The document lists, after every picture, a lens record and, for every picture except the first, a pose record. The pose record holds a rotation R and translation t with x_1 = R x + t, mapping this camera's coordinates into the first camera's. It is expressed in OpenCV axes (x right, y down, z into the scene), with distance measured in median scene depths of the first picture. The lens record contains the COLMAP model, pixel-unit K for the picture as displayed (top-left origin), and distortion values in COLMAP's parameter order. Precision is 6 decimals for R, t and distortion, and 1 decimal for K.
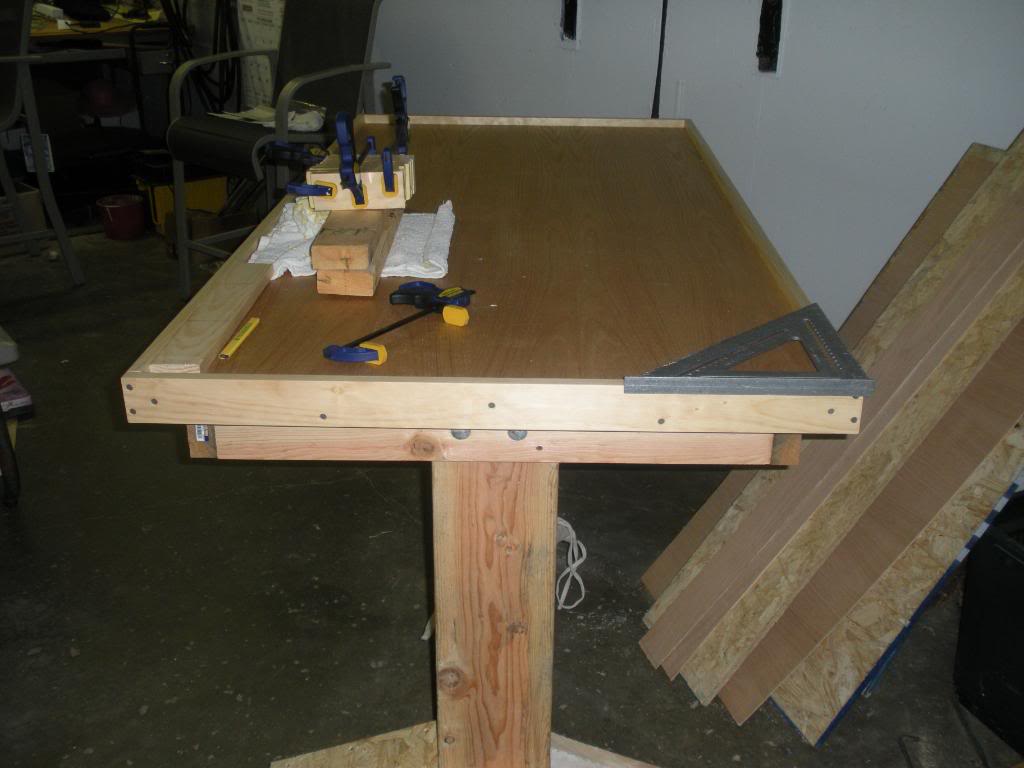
lens RADIAL K [[1065.4, 0, 515.1], [0, 1065.4, 381.0], [0, 0, 1]] dist [0.021439, 0.000000]
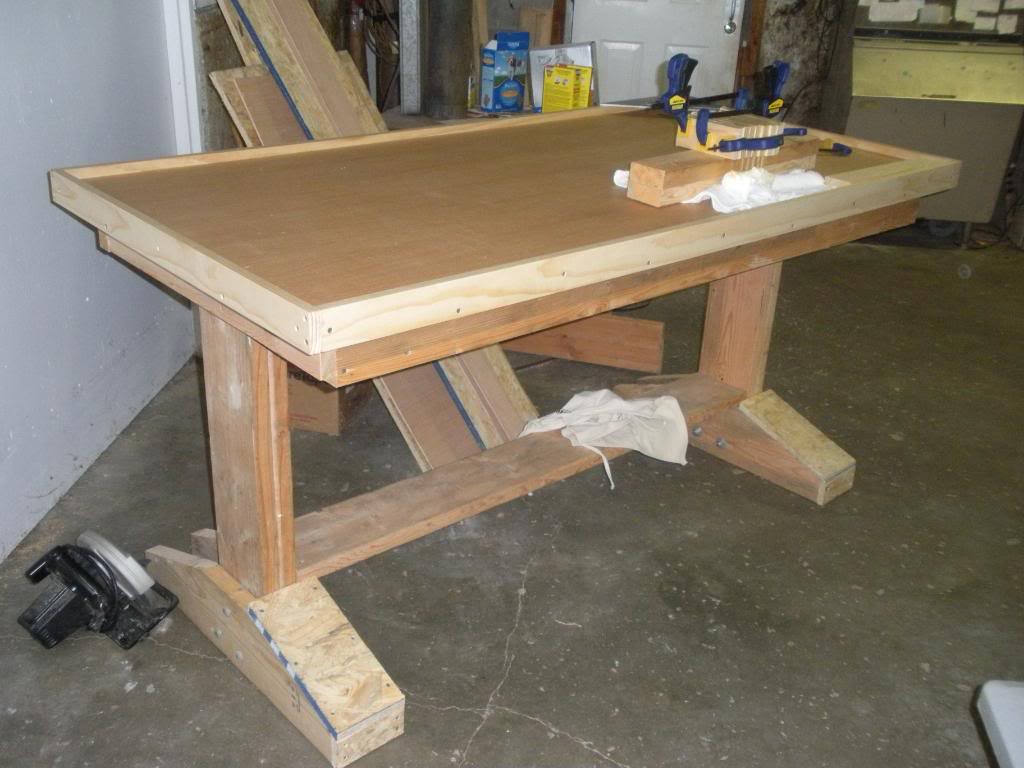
lens RADIAL K [[1065.4, 0, 512.7], [0, 1065.4, 382.7], [0, 0, 1]] dist [0.021439, 0.000000]
pose [[-0.683352, -0.341635, 0.645225, -0.635475], [0.247931, 0.722654, 0.645214, -0.614726], [-0.686702, 0.600880, -0.409126, 1.370198]]
